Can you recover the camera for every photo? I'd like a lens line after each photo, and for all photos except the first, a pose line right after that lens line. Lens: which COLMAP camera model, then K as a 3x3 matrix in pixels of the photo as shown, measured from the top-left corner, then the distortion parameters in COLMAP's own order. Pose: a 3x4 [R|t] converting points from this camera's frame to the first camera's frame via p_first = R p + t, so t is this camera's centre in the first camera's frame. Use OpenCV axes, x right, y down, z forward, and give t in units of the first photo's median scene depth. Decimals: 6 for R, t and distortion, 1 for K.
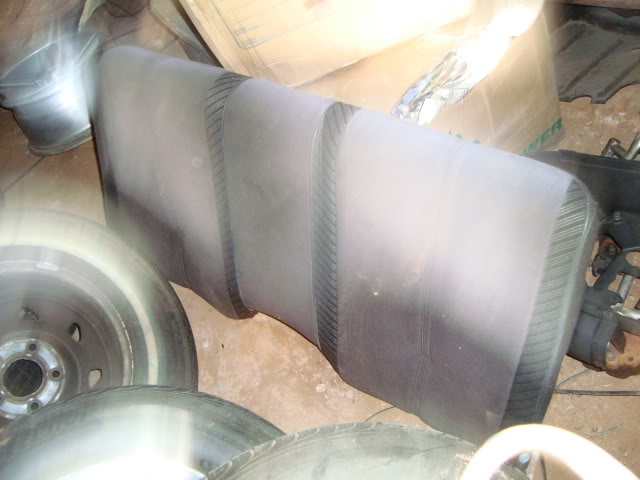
lens RADIAL K [[619.4, 0, 320.9], [0, 619.4, 229.1], [0, 0, 1]] dist [-0.163313, 0.142949]
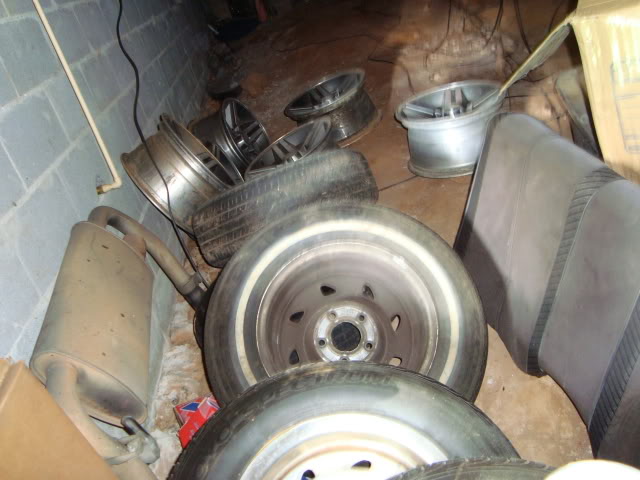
lens RADIAL K [[619.4, 0, 320.9], [0, 619.4, 229.1], [0, 0, 1]] dist [-0.163313, 0.142949]
pose [[0.799178, 0.357804, -0.483001, 0.003210], [-0.394684, 0.918411, 0.027304, 0.025275], [0.453363, 0.168812, 0.875194, -0.179489]]
